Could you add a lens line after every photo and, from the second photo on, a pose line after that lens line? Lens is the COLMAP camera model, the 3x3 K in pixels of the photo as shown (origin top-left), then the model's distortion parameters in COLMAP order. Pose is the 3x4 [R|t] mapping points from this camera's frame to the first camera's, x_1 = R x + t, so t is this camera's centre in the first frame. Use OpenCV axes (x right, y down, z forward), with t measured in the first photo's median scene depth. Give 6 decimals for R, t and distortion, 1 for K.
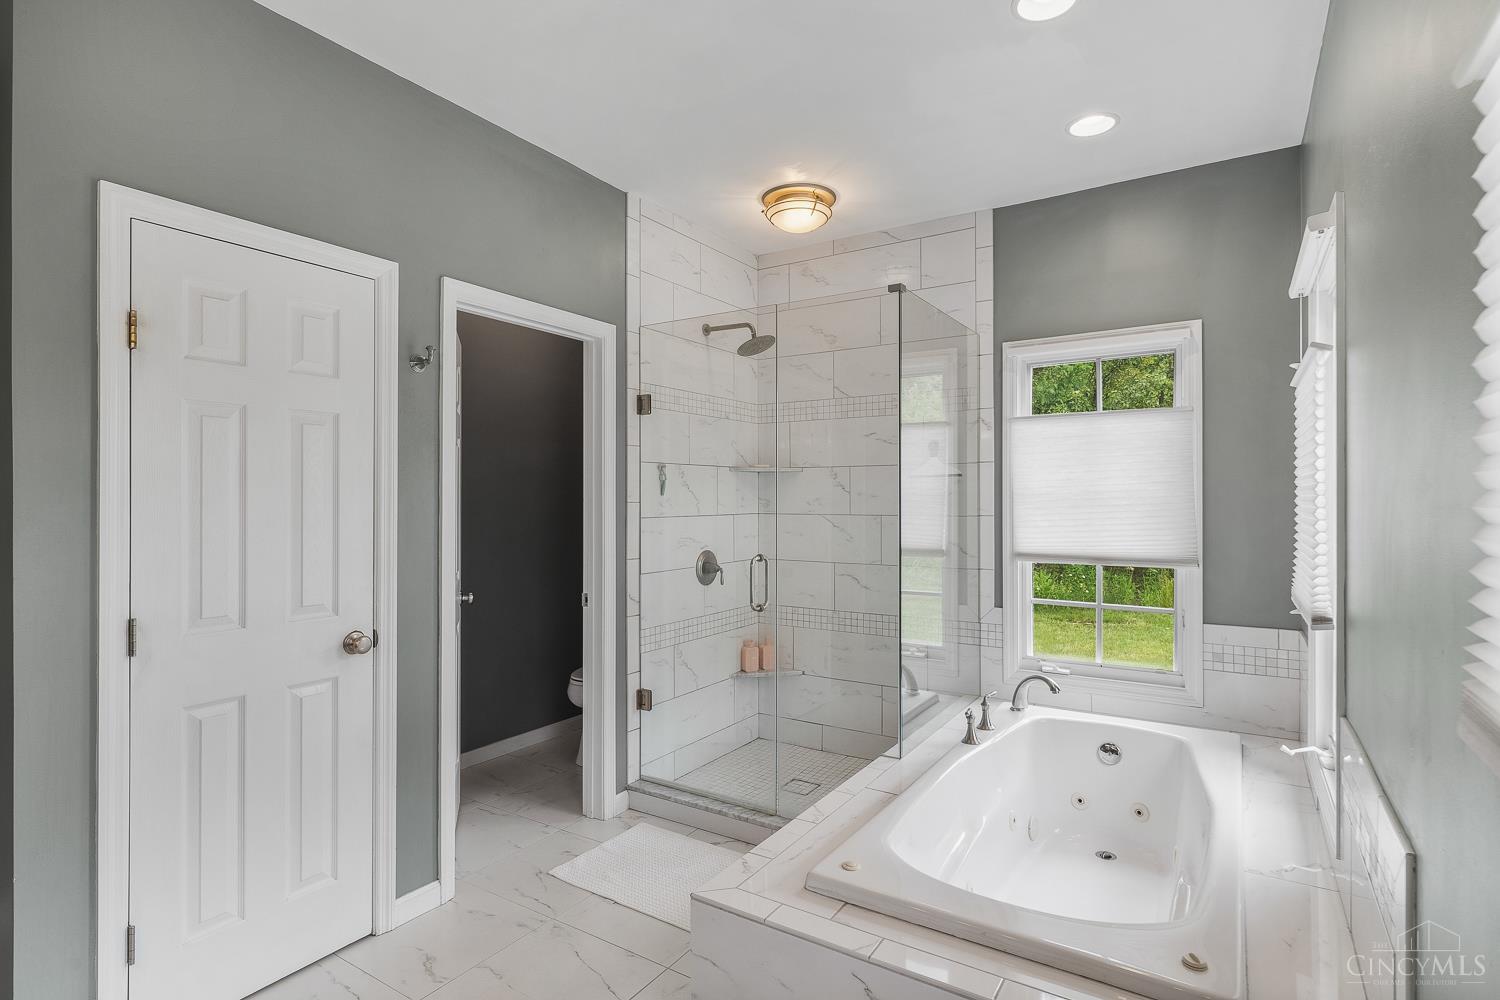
lens RADIAL K [[735.0, 0, 760.0], [0, 735.0, 495.2], [0, 0, 1]] dist [-0.003377, 0.000137]
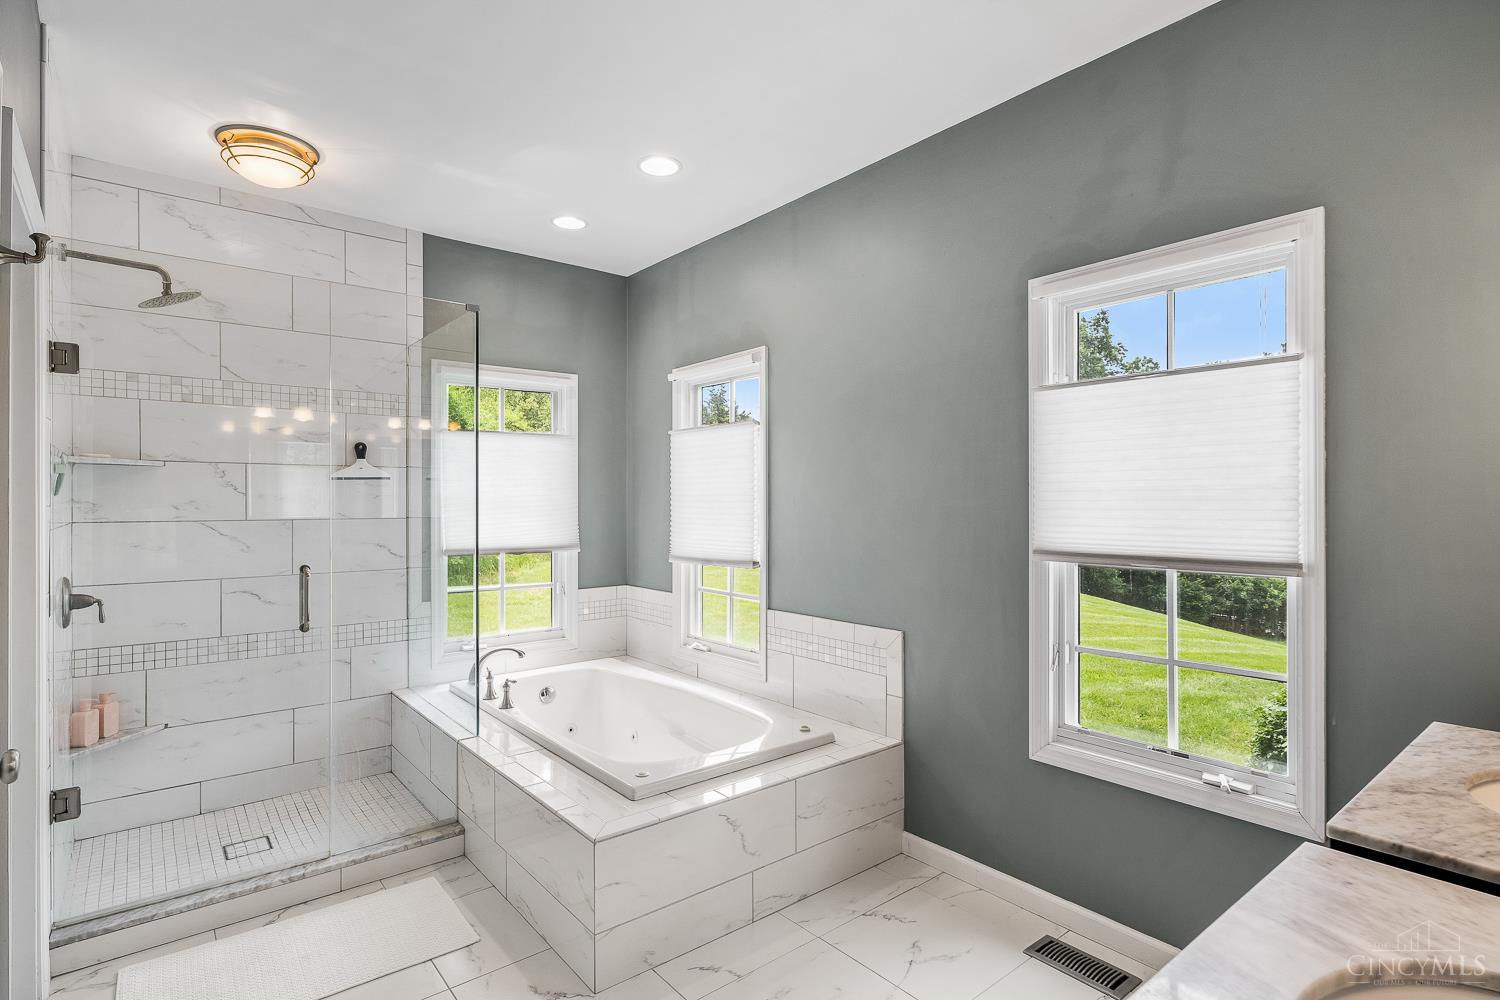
lens RADIAL K [[735.0, 0, 759.9], [0, 735.0, 502.8], [0, 0, 1]] dist [-0.003377, 0.000137]
pose [[0.314936, -0.001139, 0.949112, -0.585678], [-0.004524, 0.999986, 0.002701, 0.001687], [-0.949102, -0.005145, 0.314926, 0.200608]]
